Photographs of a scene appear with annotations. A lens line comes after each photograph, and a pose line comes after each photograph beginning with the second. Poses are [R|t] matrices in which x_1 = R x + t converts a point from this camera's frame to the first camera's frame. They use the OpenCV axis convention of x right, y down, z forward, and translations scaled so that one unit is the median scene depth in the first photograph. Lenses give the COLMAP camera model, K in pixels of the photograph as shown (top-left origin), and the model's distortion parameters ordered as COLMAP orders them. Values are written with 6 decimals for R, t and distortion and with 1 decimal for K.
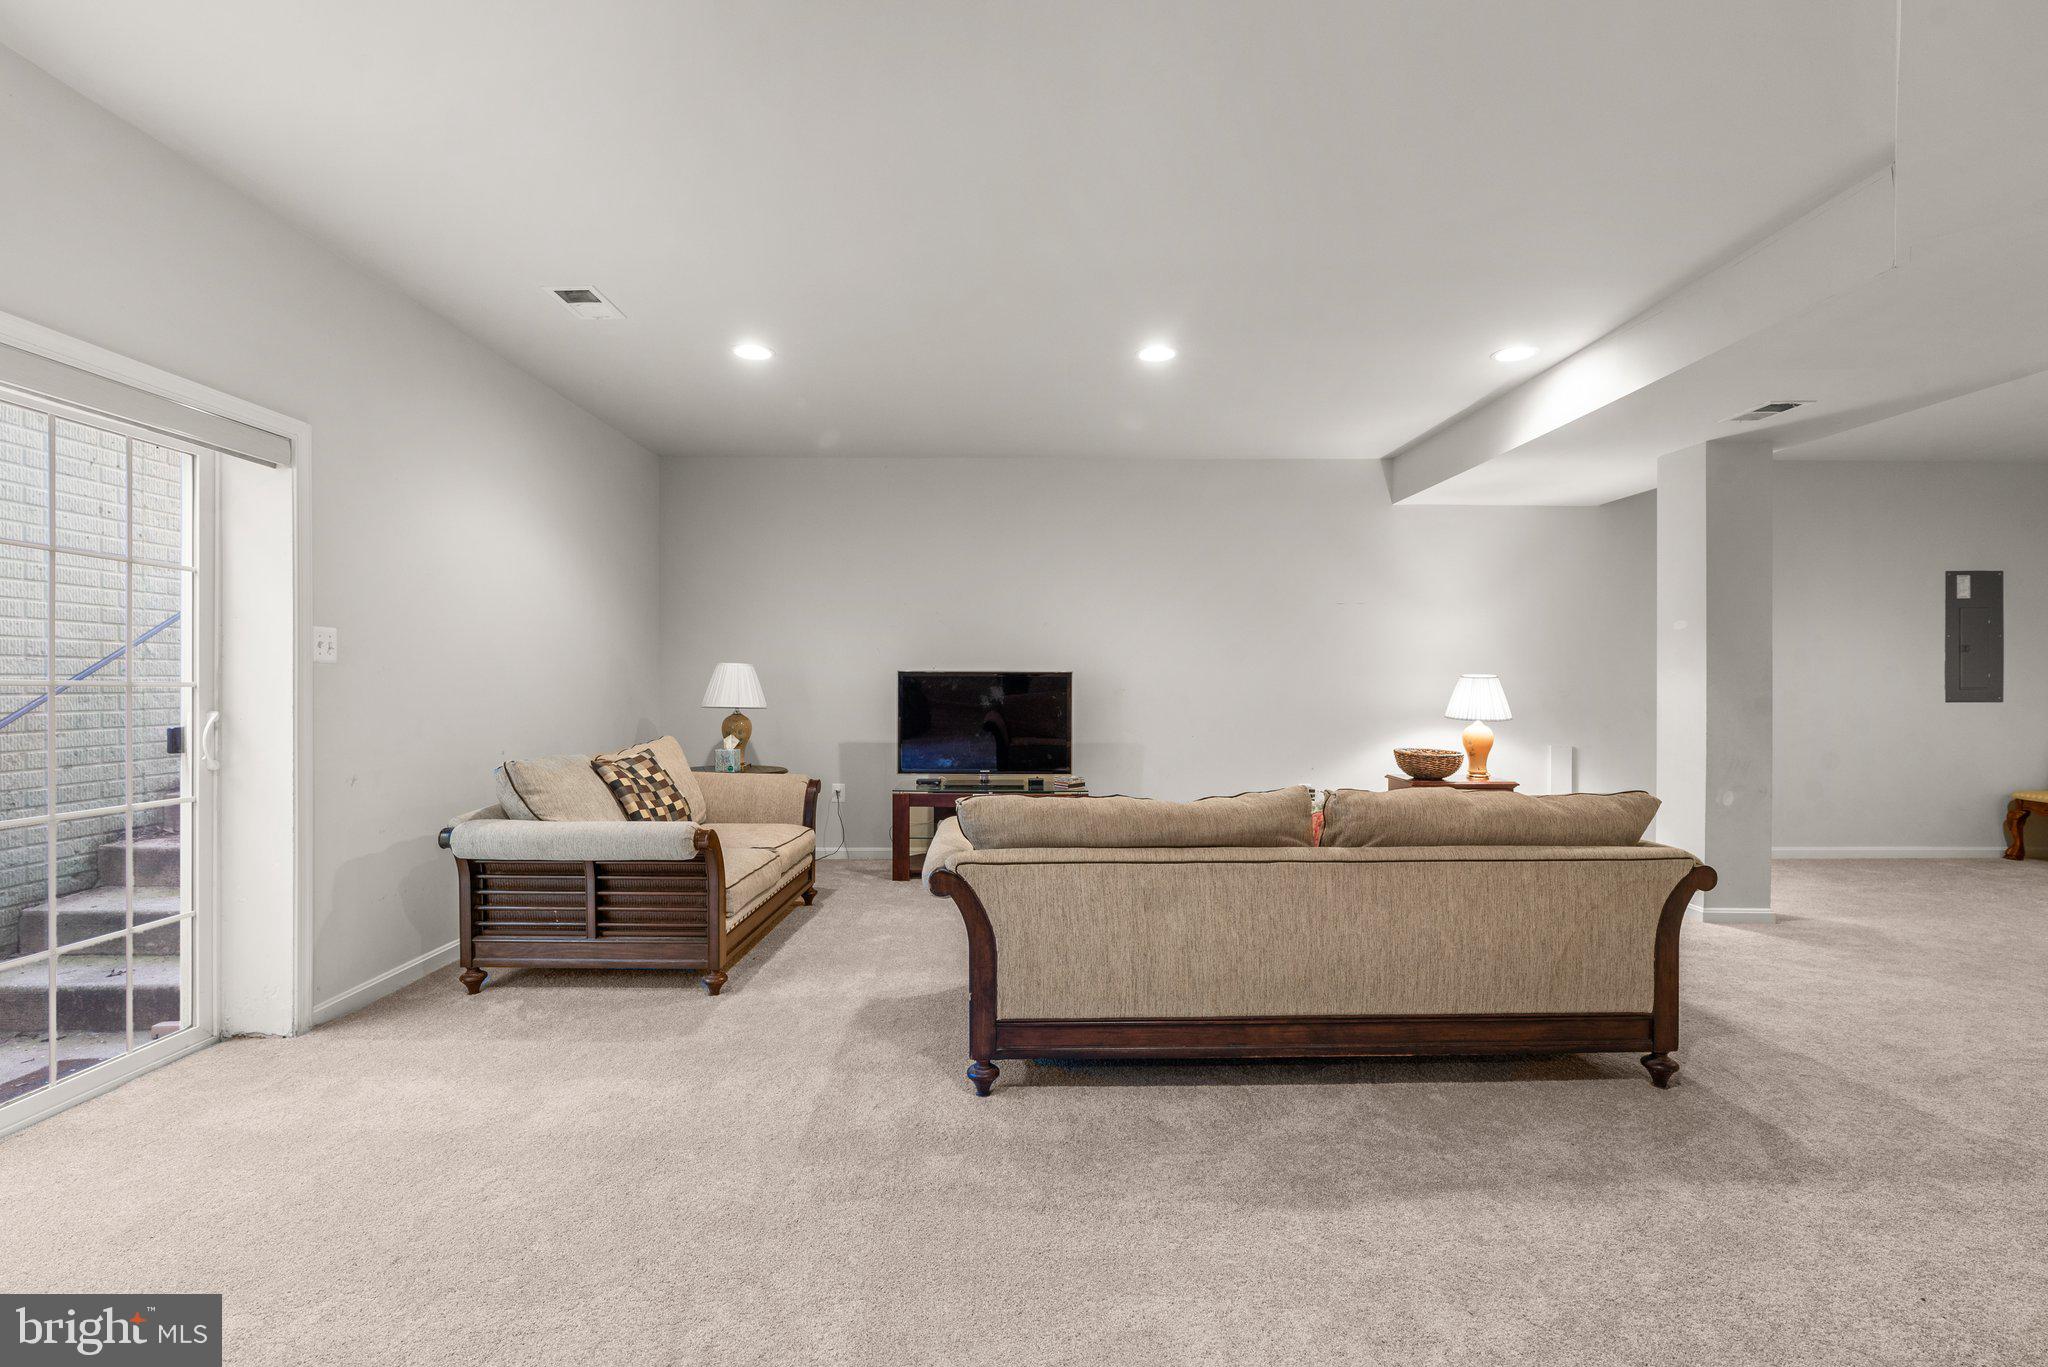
lens RADIAL K [[896.9, 0, 1037.1], [0, 896.9, 689.2], [0, 0, 1]] dist [0.000909, 0.000229]
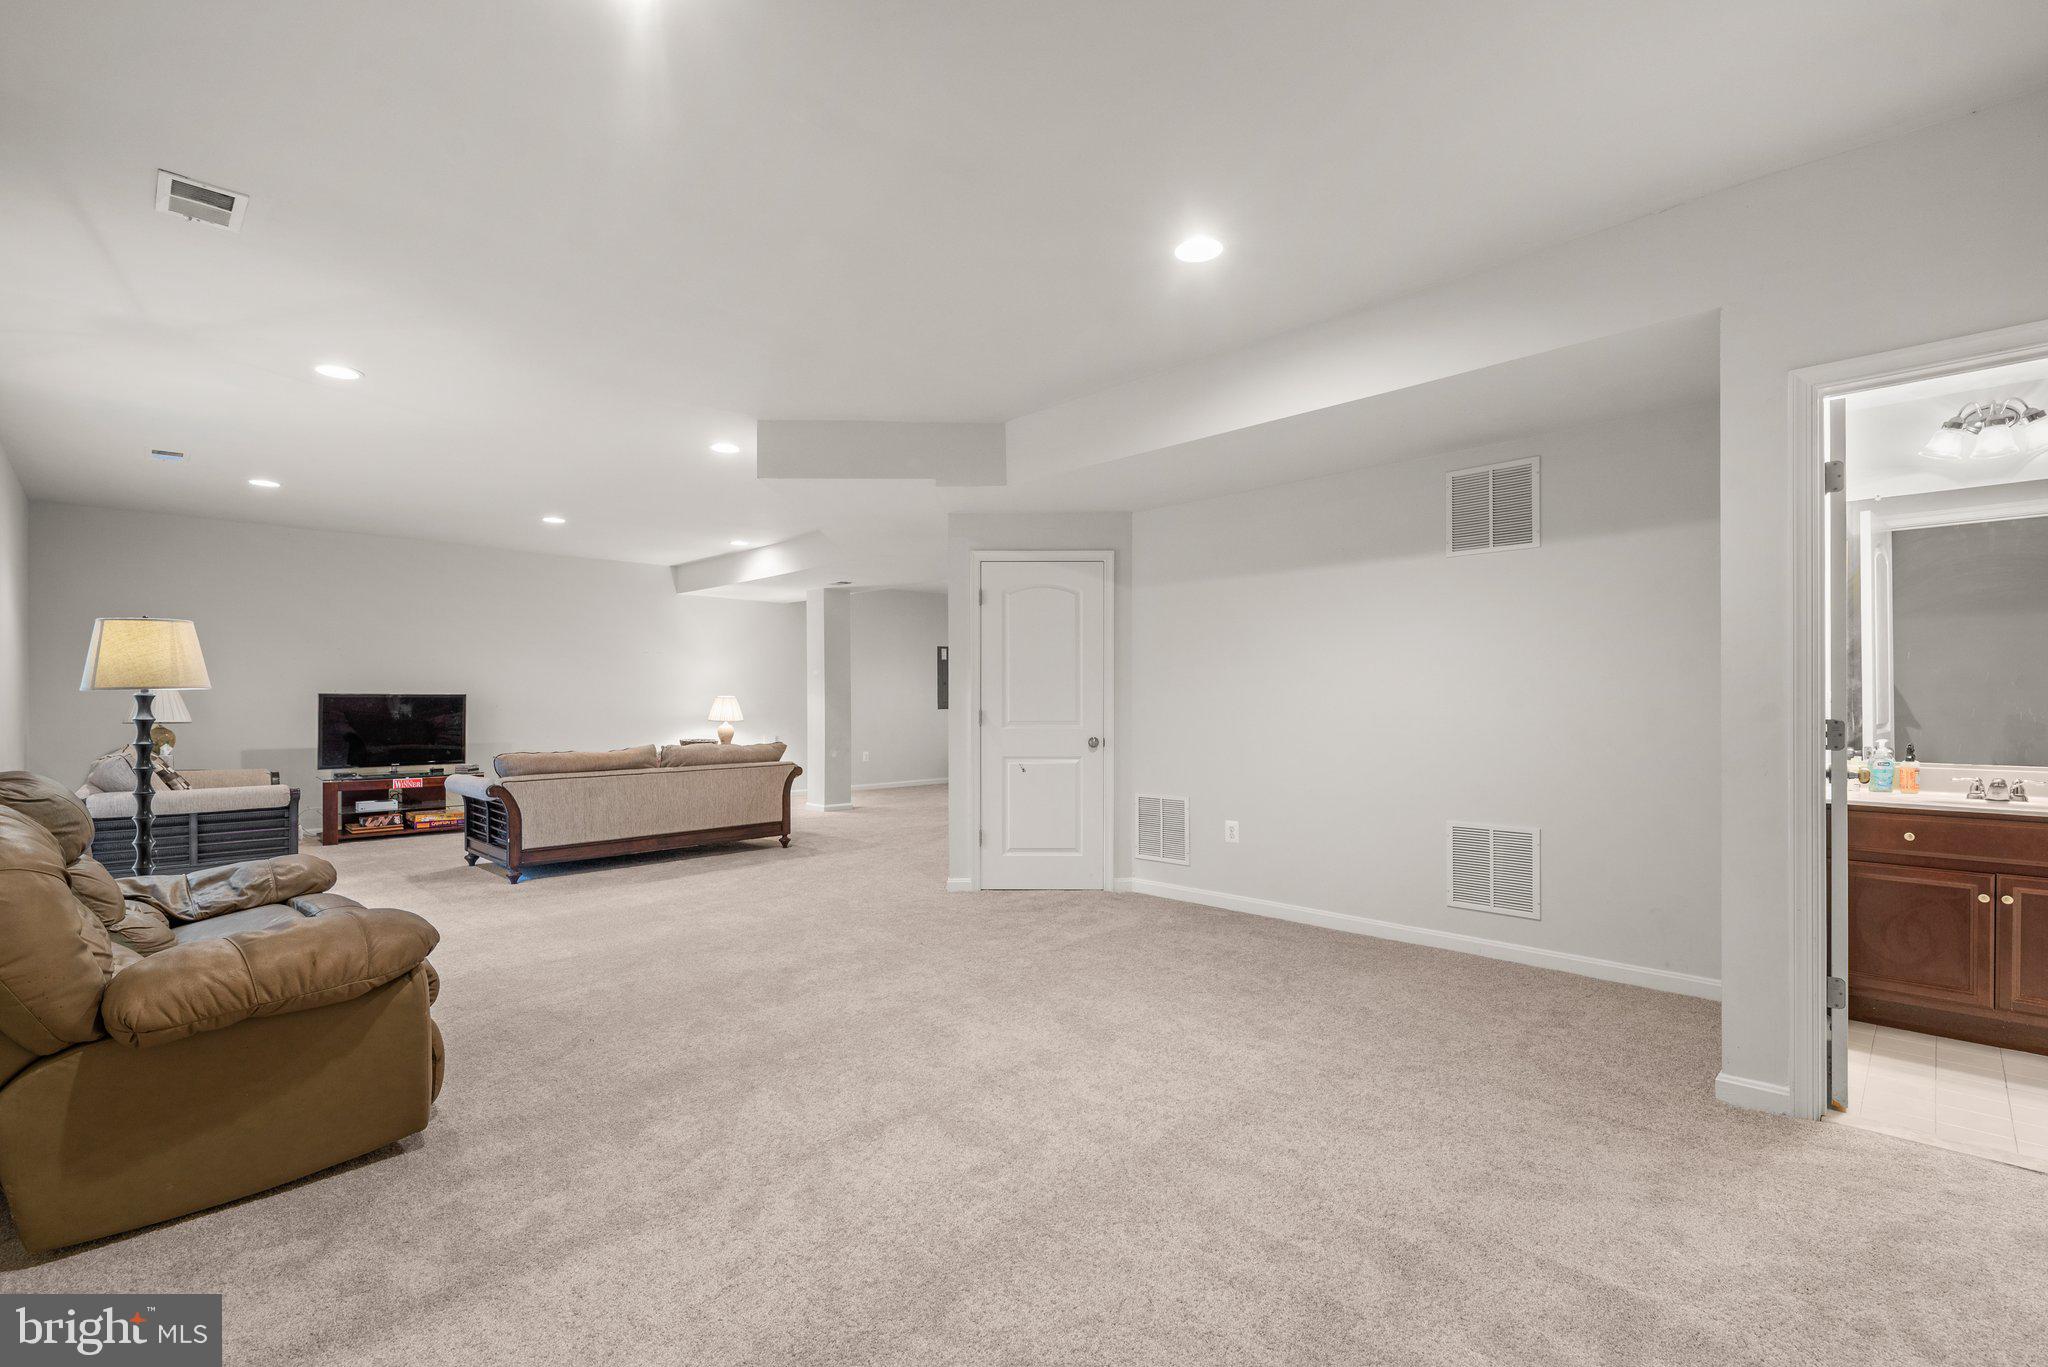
lens RADIAL K [[932.6, 0, 1016.9], [0, 932.6, 705.2], [0, 0, 1]] dist [-0.000471, -0.000192]
pose [[0.732596, -0.007076, 0.680627, -0.673307], [0.007156, 0.999971, 0.002694, 0.003532], [-0.680626, 0.002897, 0.732625, -1.463076]]
